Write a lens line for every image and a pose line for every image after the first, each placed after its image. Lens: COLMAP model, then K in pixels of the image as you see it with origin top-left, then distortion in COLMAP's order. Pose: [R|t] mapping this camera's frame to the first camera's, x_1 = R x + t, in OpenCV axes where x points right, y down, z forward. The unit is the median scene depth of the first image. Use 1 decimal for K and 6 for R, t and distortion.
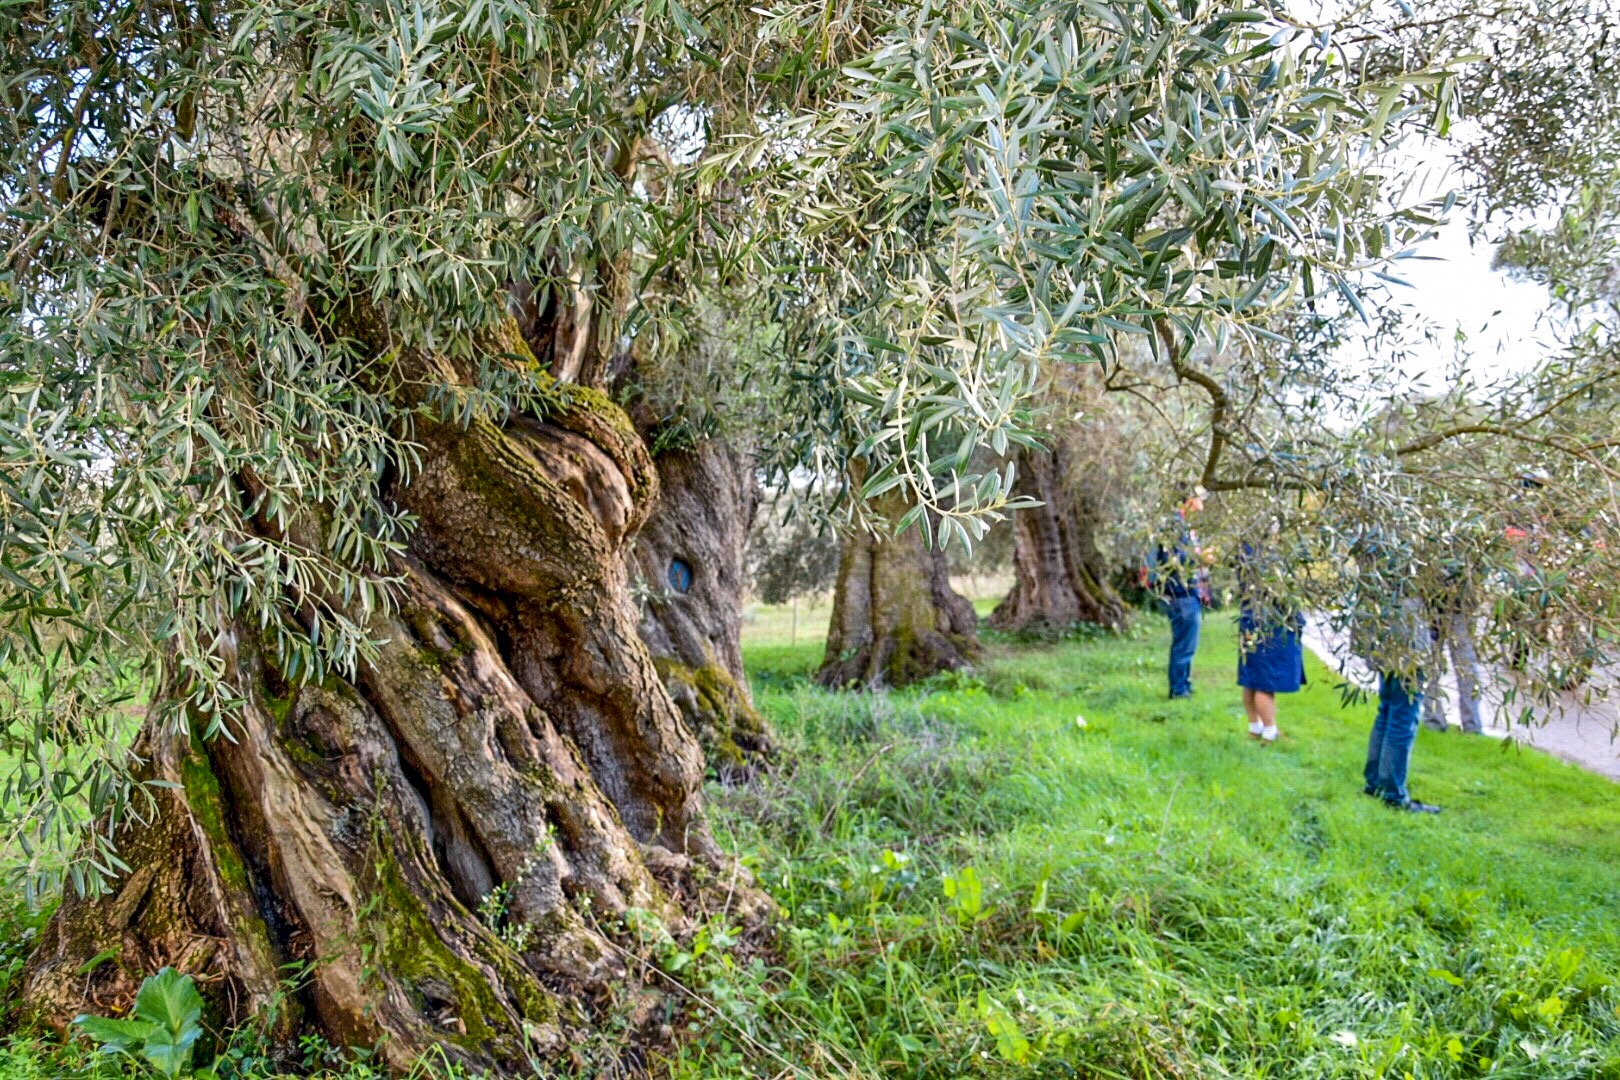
lens RADIAL K [[1280.6, 0, 803.7], [0, 1280.6, 551.8], [0, 0, 1]] dist [-0.003976, -0.014611]
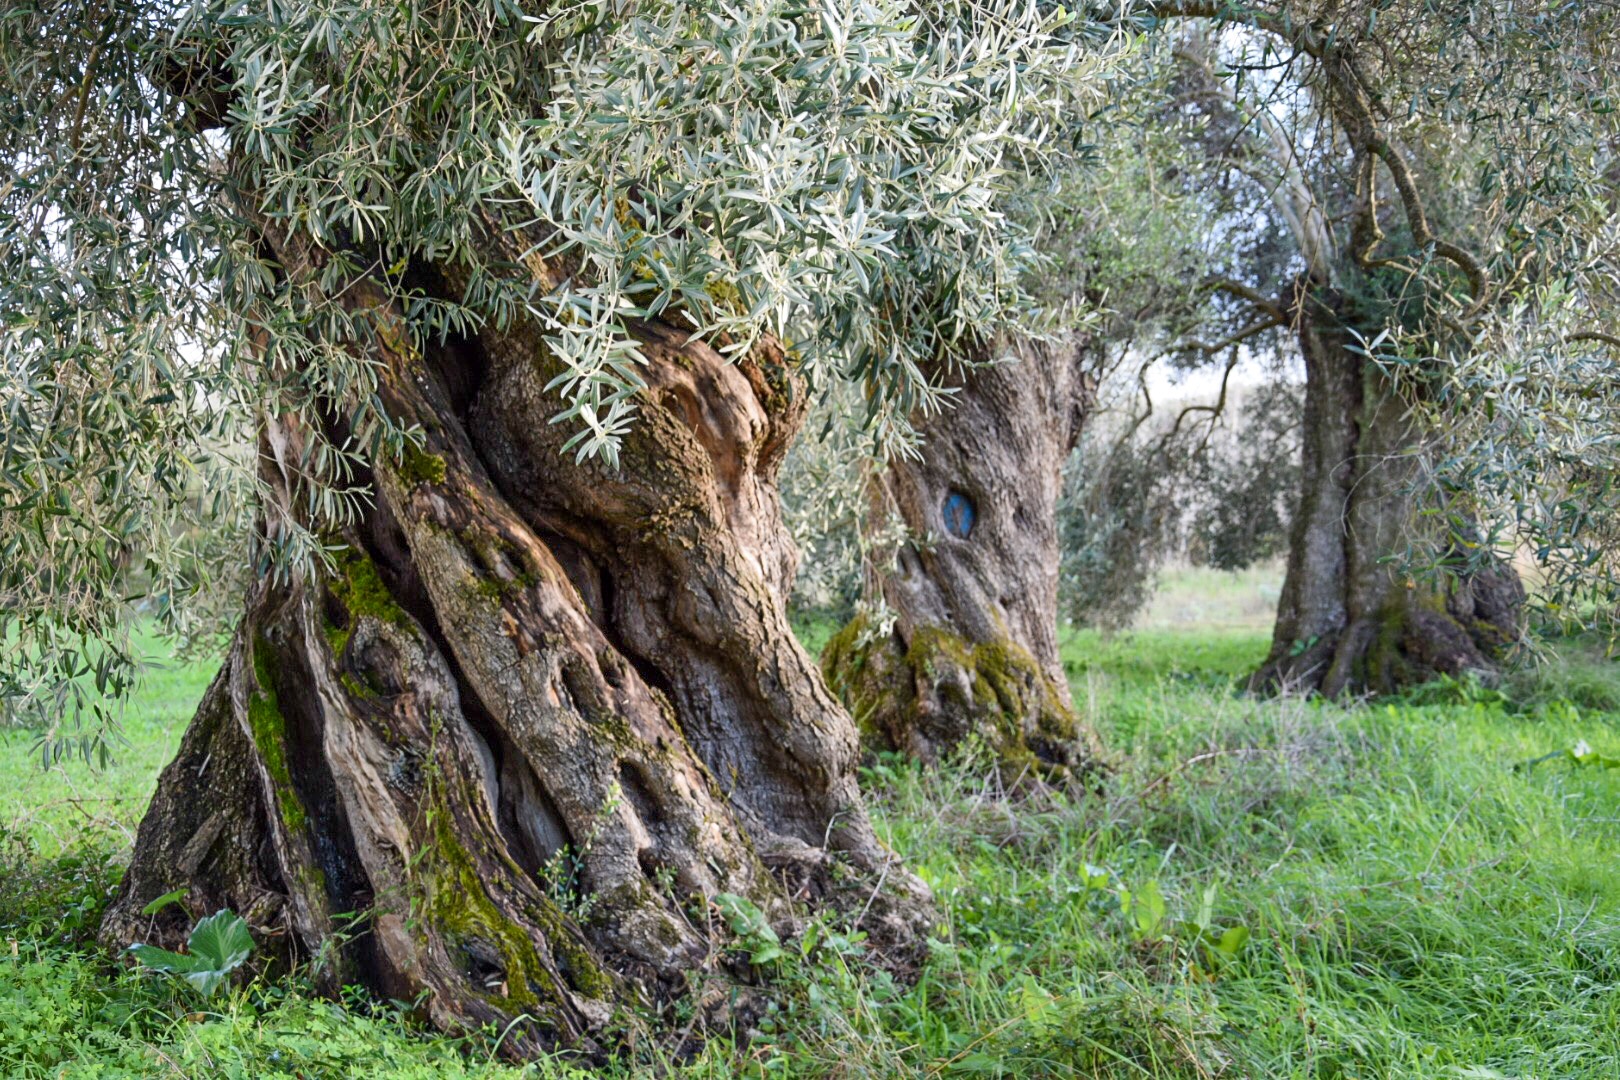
lens RADIAL K [[2182.6, 0, 811.1], [0, 2182.6, 534.9], [0, 0, 1]] dist [-0.030923, 0.000000]
pose [[0.959342, 0.018260, -0.281655, 0.335087], [-0.012329, 0.999664, 0.022815, 0.007542], [0.281977, -0.018415, 0.959245, -0.378809]]
